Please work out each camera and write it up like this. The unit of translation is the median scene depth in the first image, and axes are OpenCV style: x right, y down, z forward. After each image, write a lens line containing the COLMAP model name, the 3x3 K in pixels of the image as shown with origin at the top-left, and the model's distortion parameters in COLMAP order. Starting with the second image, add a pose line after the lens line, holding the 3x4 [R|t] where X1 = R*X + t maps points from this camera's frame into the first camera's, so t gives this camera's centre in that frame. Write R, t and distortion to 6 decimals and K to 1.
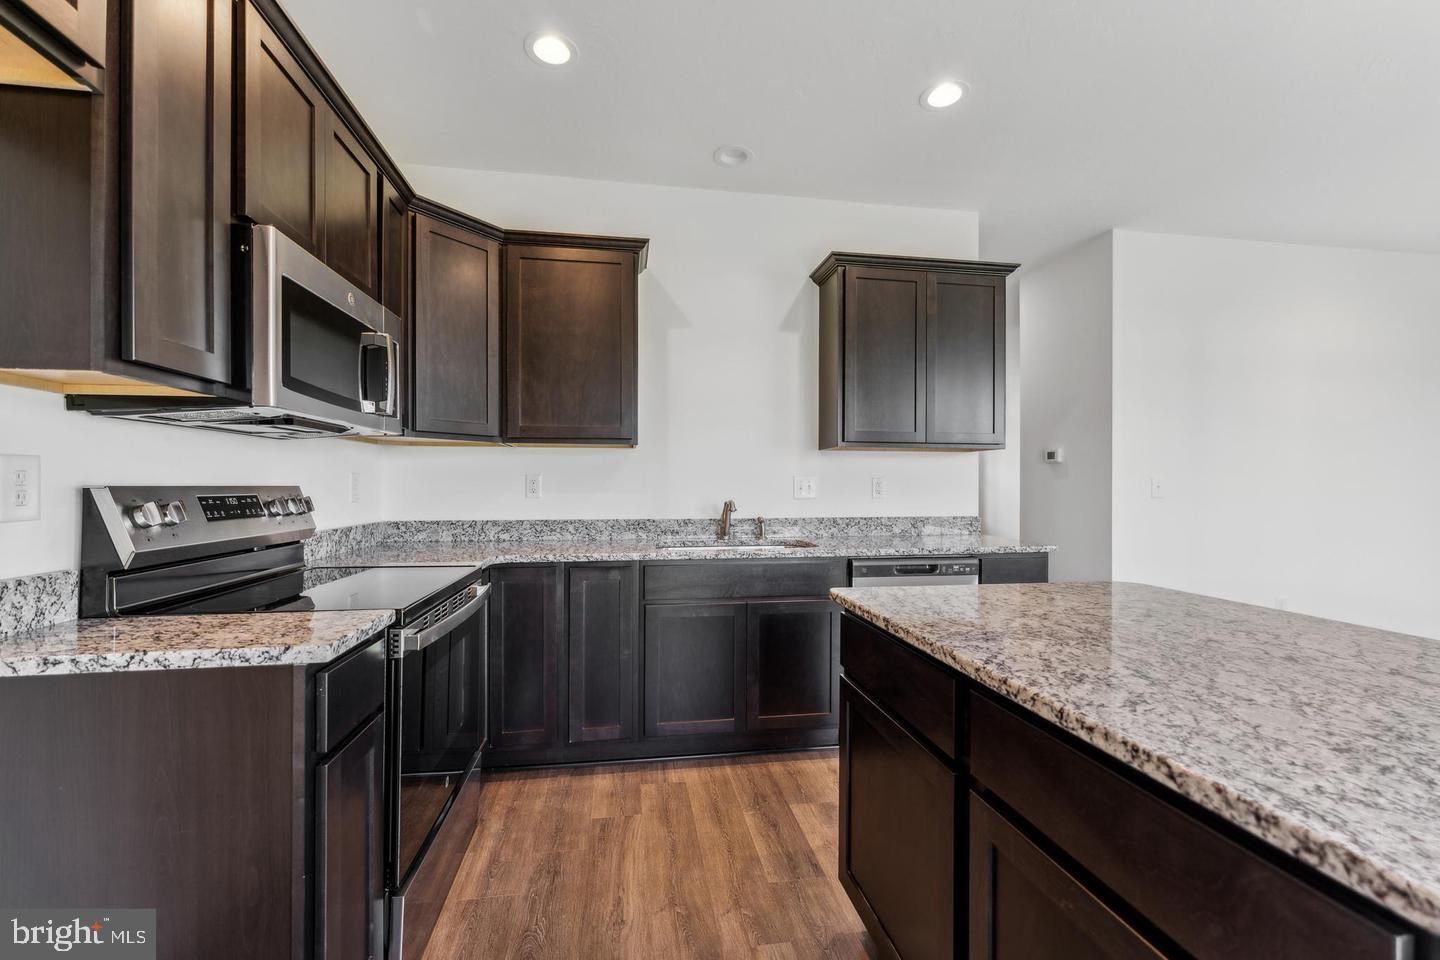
lens RADIAL K [[580.7, 0, 739.1], [0, 580.7, 482.0], [0, 0, 1]] dist [-0.000141, -0.000070]
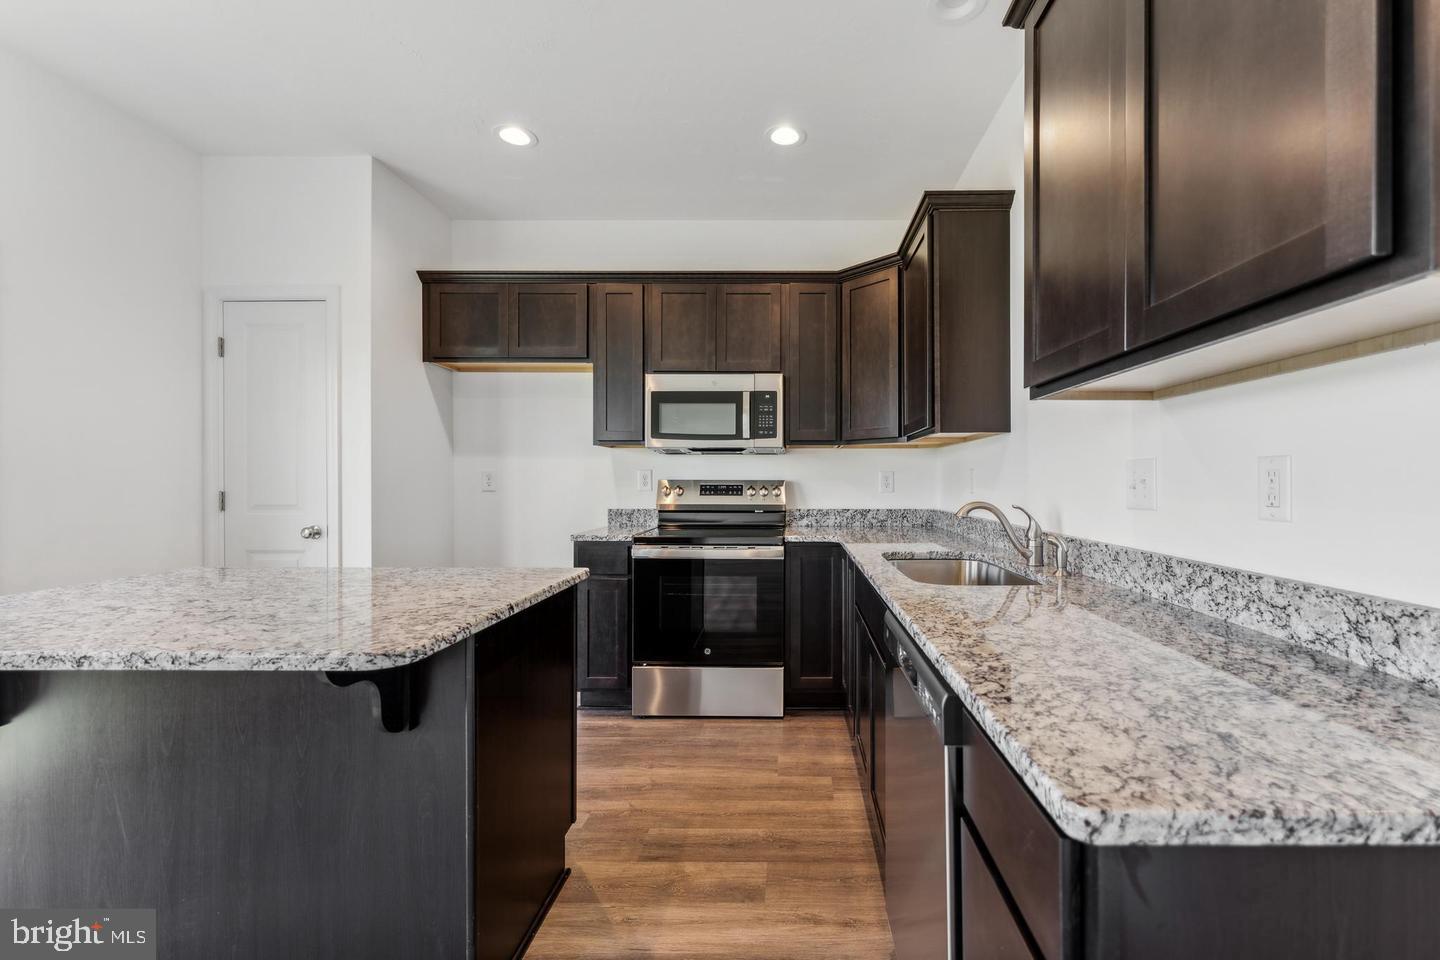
lens RADIAL K [[580.7, 0, 739.1], [0, 580.7, 482.0], [0, 0, 1]] dist [-0.000141, -0.000070]
pose [[-0.204168, 0.002447, -0.978933, 0.957667], [0.002693, 0.999994, 0.001937, 0.008542], [0.978932, -0.002241, -0.204173, 1.185631]]
